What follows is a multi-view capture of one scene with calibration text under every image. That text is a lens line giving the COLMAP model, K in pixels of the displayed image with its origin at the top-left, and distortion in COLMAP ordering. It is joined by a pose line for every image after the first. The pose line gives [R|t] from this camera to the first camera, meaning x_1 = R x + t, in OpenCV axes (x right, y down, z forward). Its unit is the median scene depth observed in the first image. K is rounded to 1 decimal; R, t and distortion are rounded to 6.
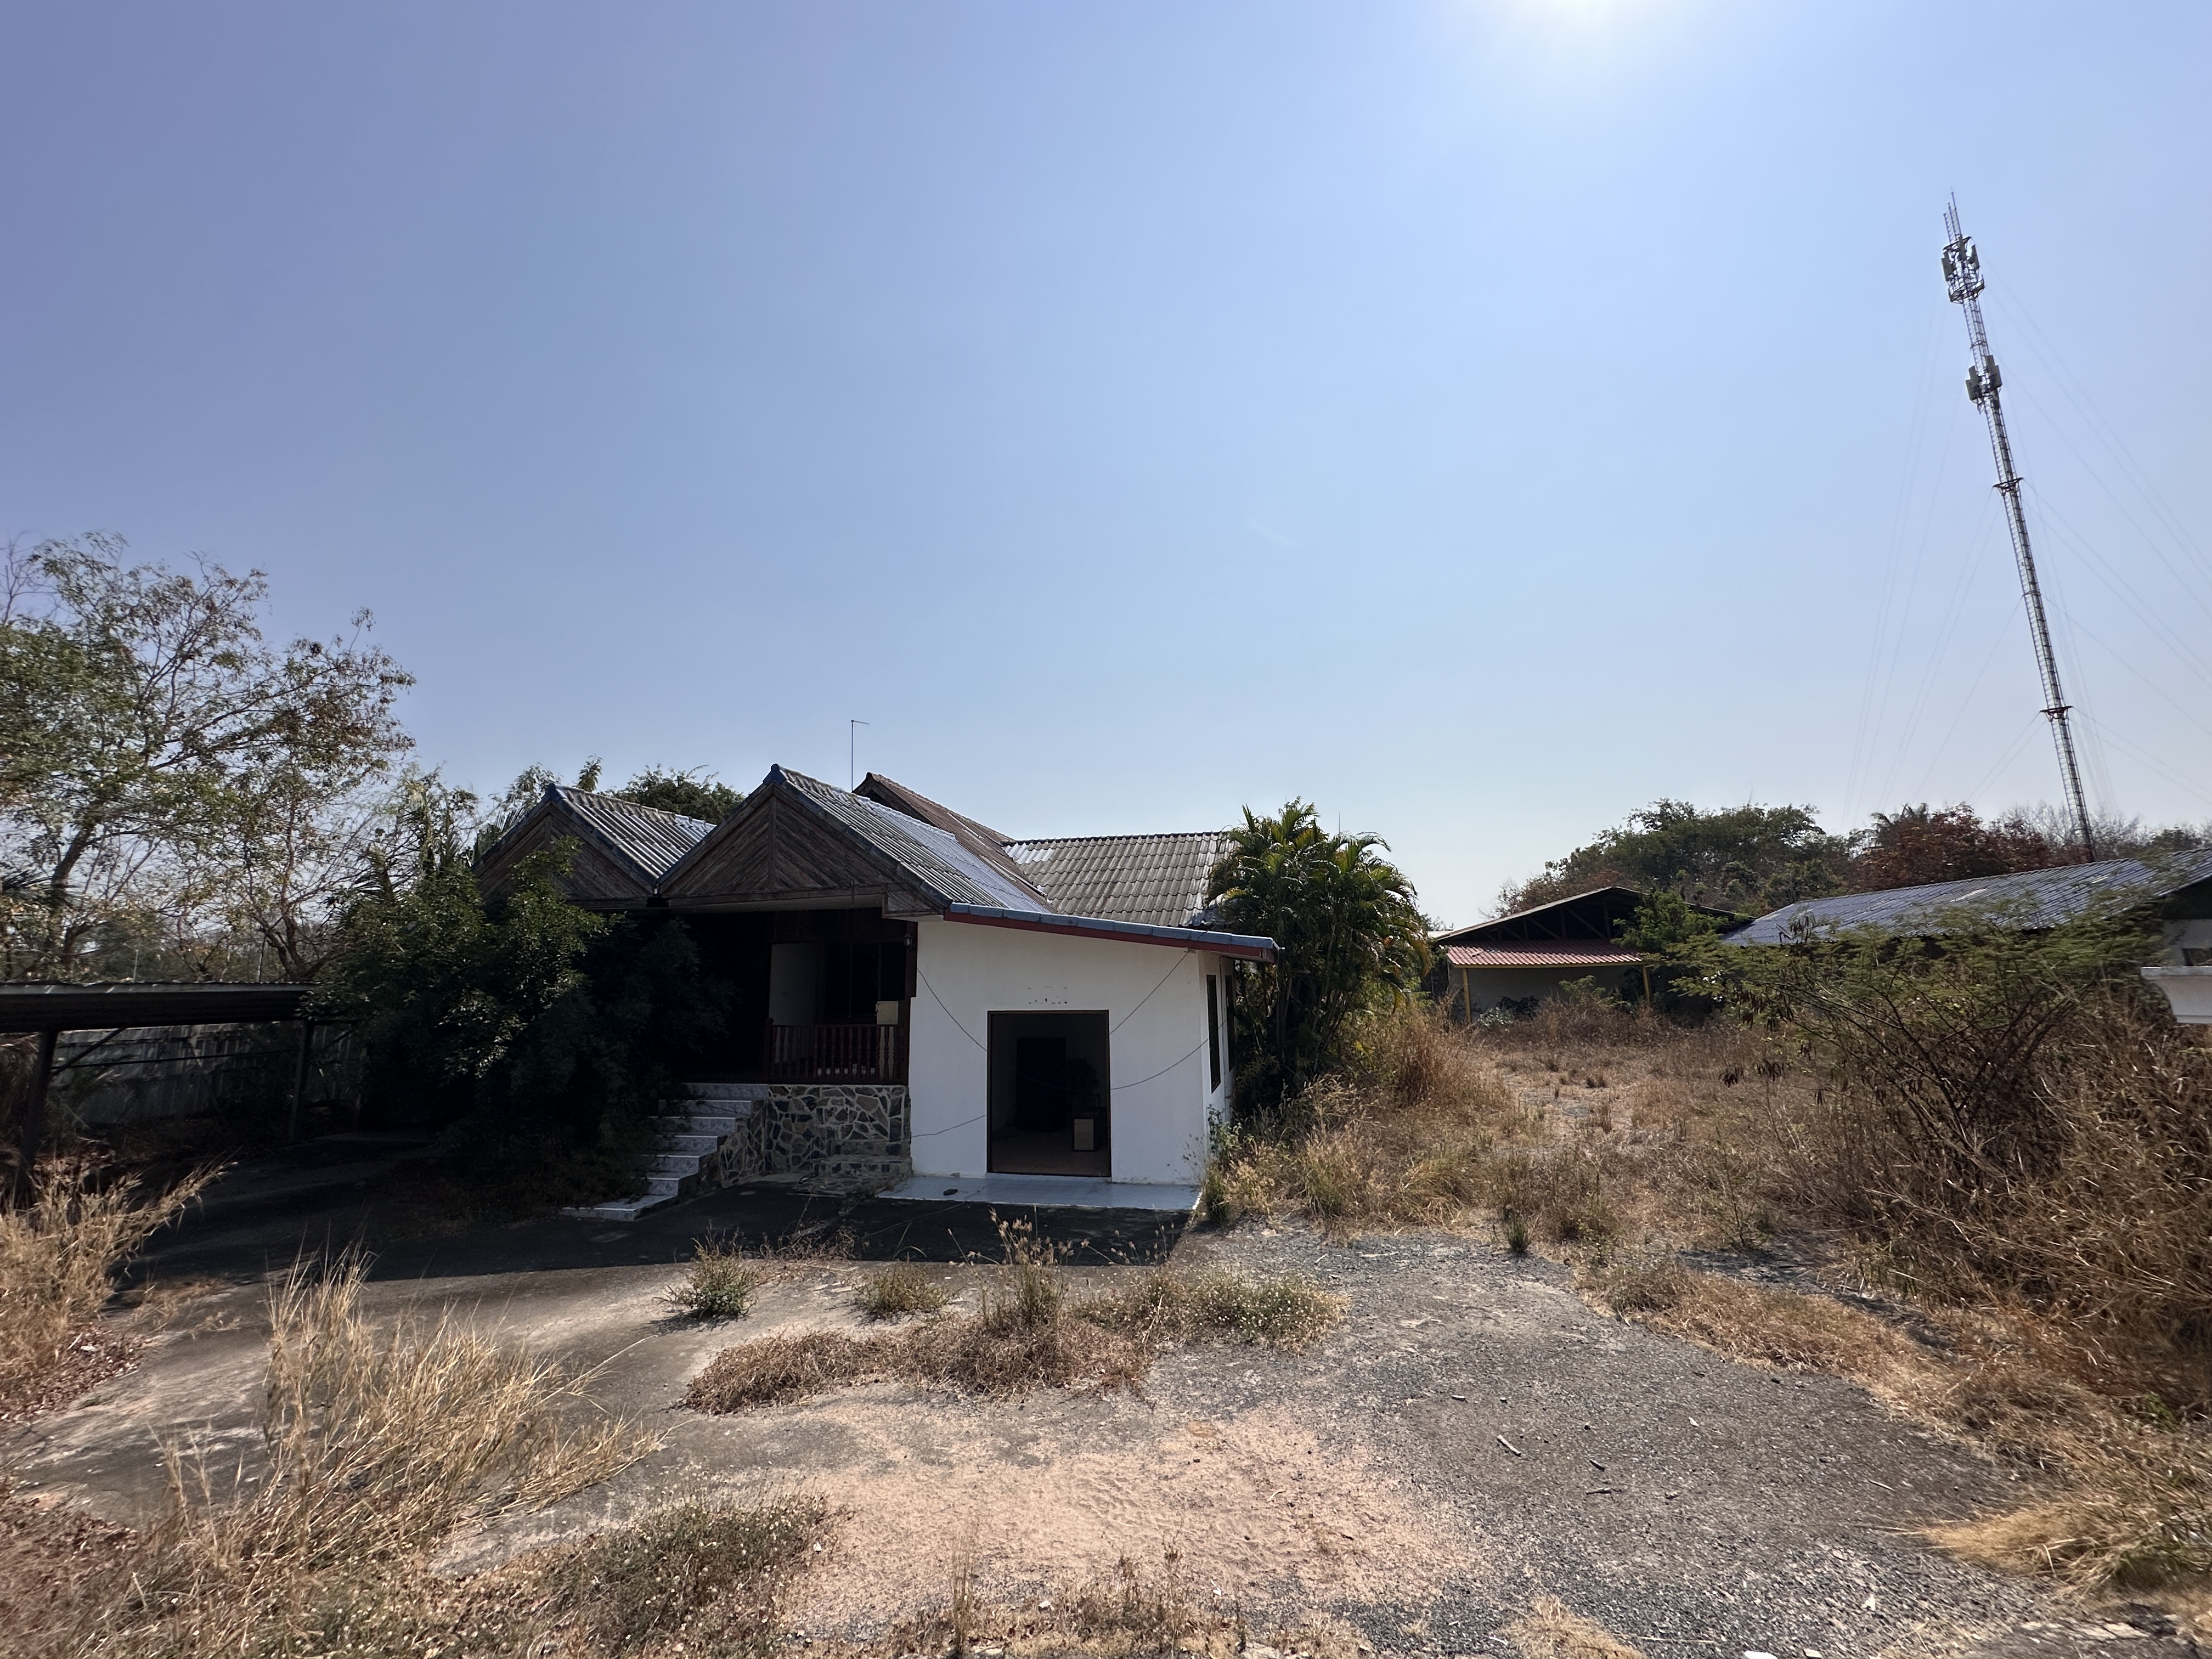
lens RADIAL K [[881.8, 0, 1106.0], [0, 881.8, 829.5], [0, 0, 1]] dist [-0.001692, -0.000041]
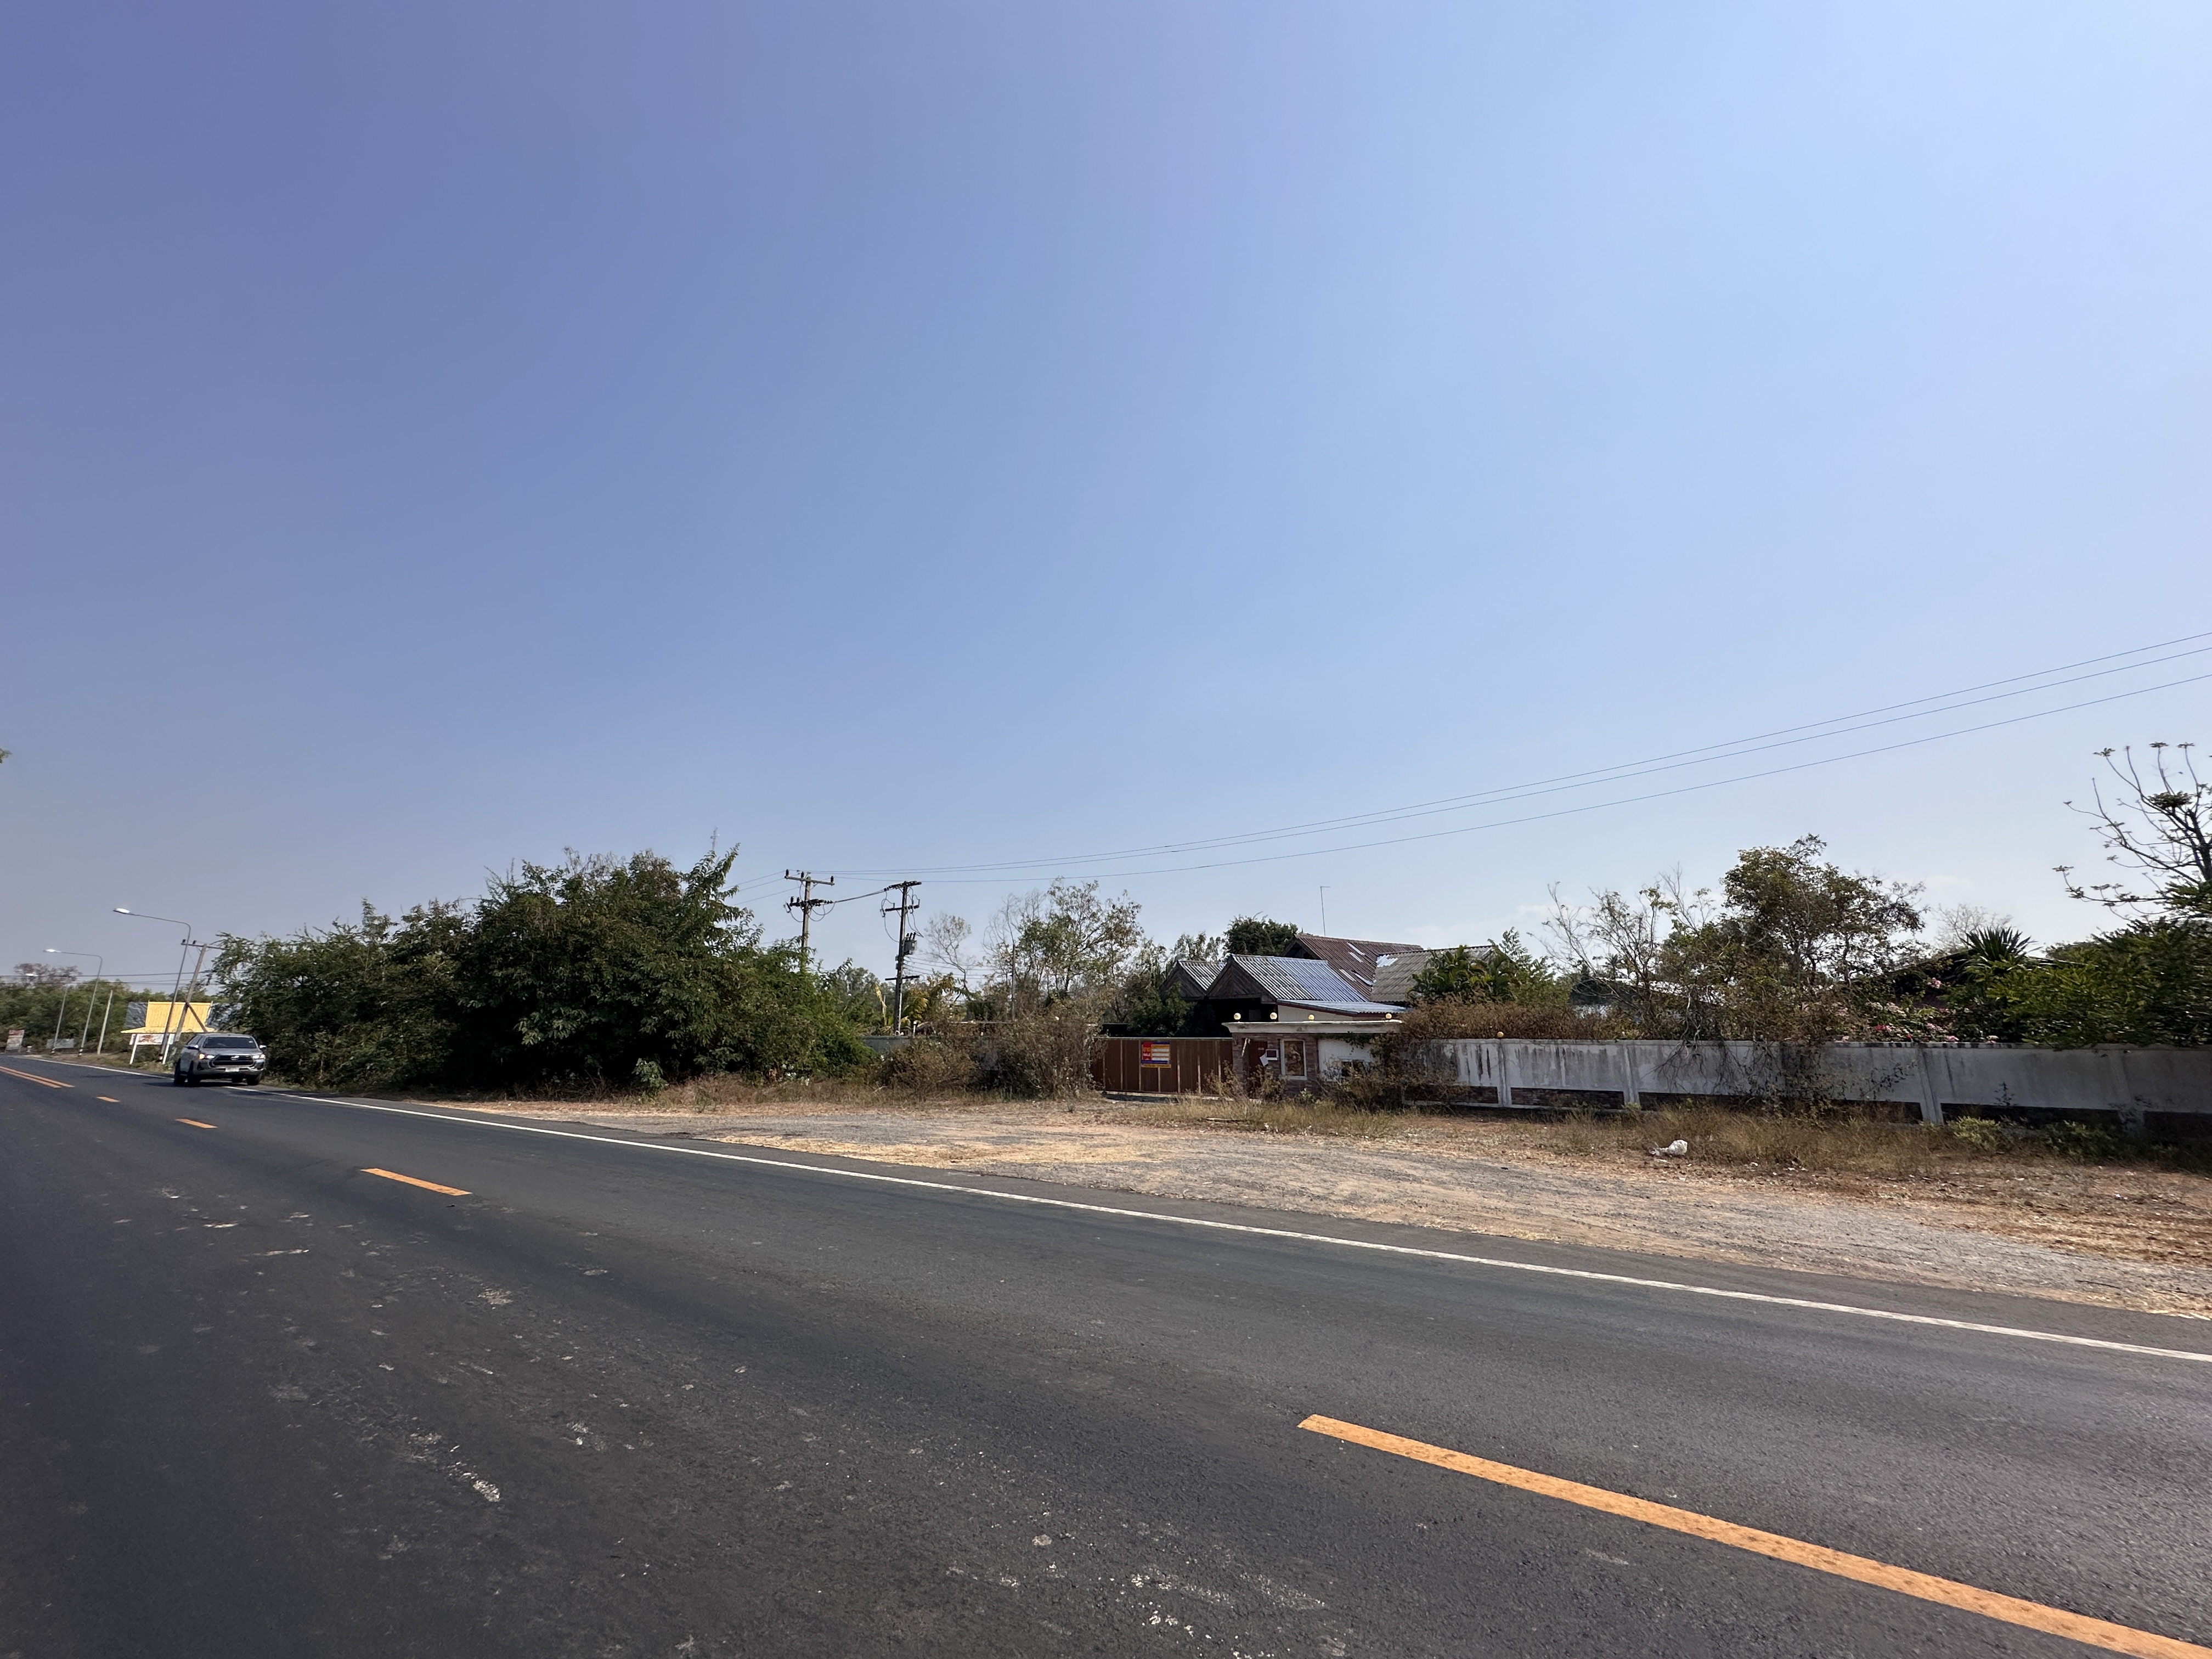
lens RADIAL K [[881.8, 0, 1106.0], [0, 881.8, 829.5], [0, 0, 1]] dist [-0.001692, -0.000041]
pose [[0.746583, -0.131542, -0.652158, 0.882851], [0.100282, 0.991309, -0.085147, -0.183354], [0.657691, -0.001831, 0.753286, -1.052327]]
